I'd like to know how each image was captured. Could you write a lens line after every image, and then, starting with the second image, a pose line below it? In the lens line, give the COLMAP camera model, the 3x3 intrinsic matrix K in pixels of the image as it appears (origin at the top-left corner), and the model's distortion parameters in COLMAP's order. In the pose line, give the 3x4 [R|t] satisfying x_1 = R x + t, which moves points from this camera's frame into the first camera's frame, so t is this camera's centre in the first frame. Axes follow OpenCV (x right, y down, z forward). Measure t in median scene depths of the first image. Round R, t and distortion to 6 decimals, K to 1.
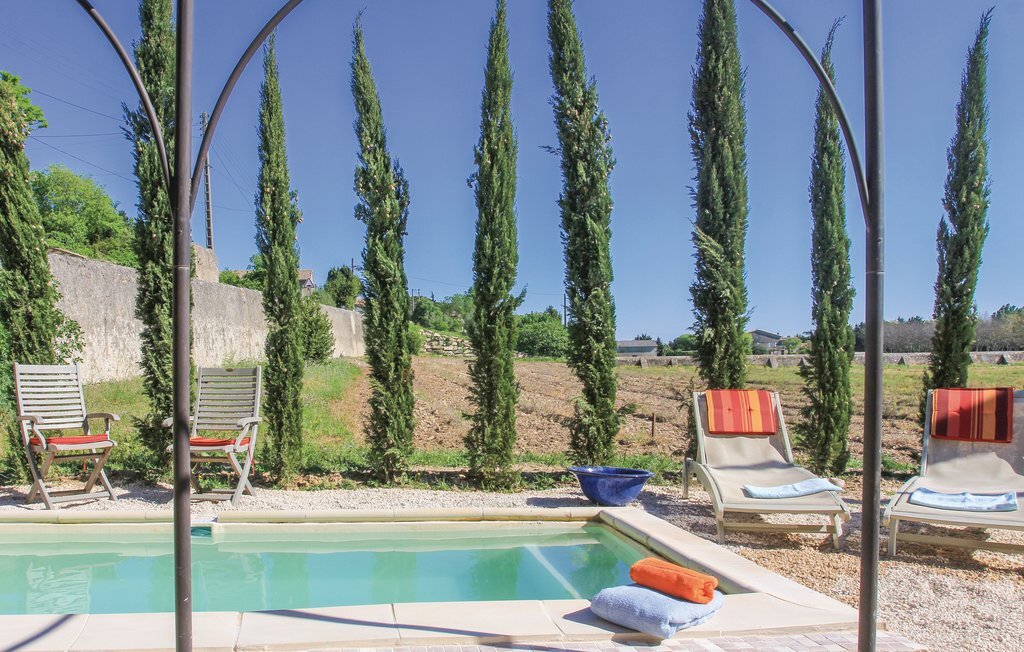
lens RADIAL K [[857.8, 0, 512.0], [0, 857.8, 350.2], [0, 0, 1]] dist [-0.004152, 0.002753]
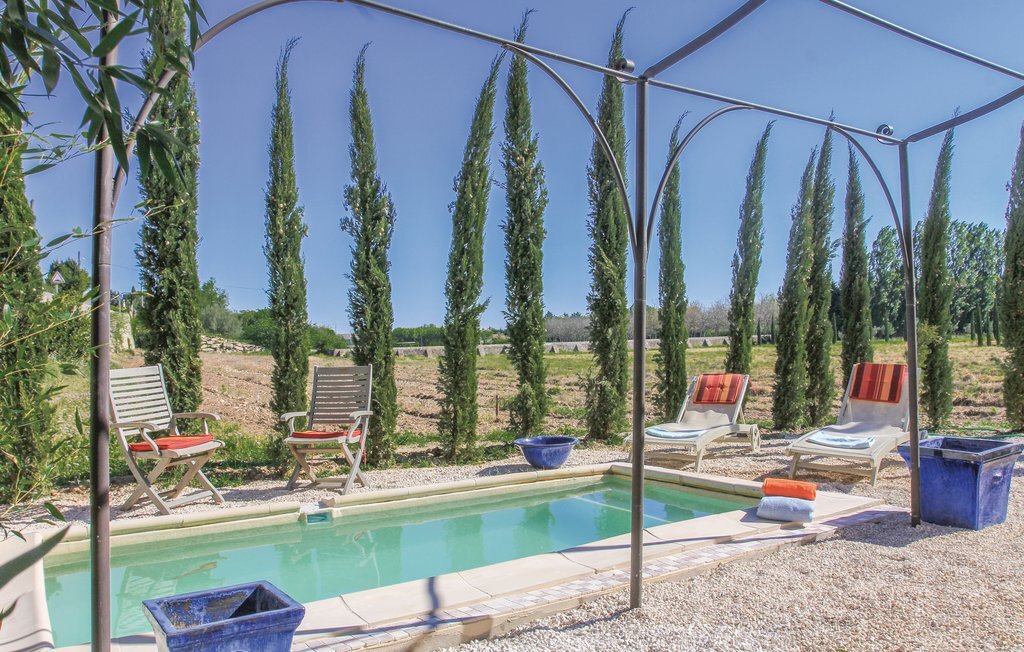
lens RADIAL K [[833.2, 0, 512.0], [0, 833.2, 324.5], [0, 0, 1]] dist [-0.038394, 0.001129]
pose [[0.876824, -0.005720, 0.480778, -0.525489], [0.013724, 0.999820, -0.013134, -0.016843], [-0.480616, 0.018114, 0.876744, -0.065744]]
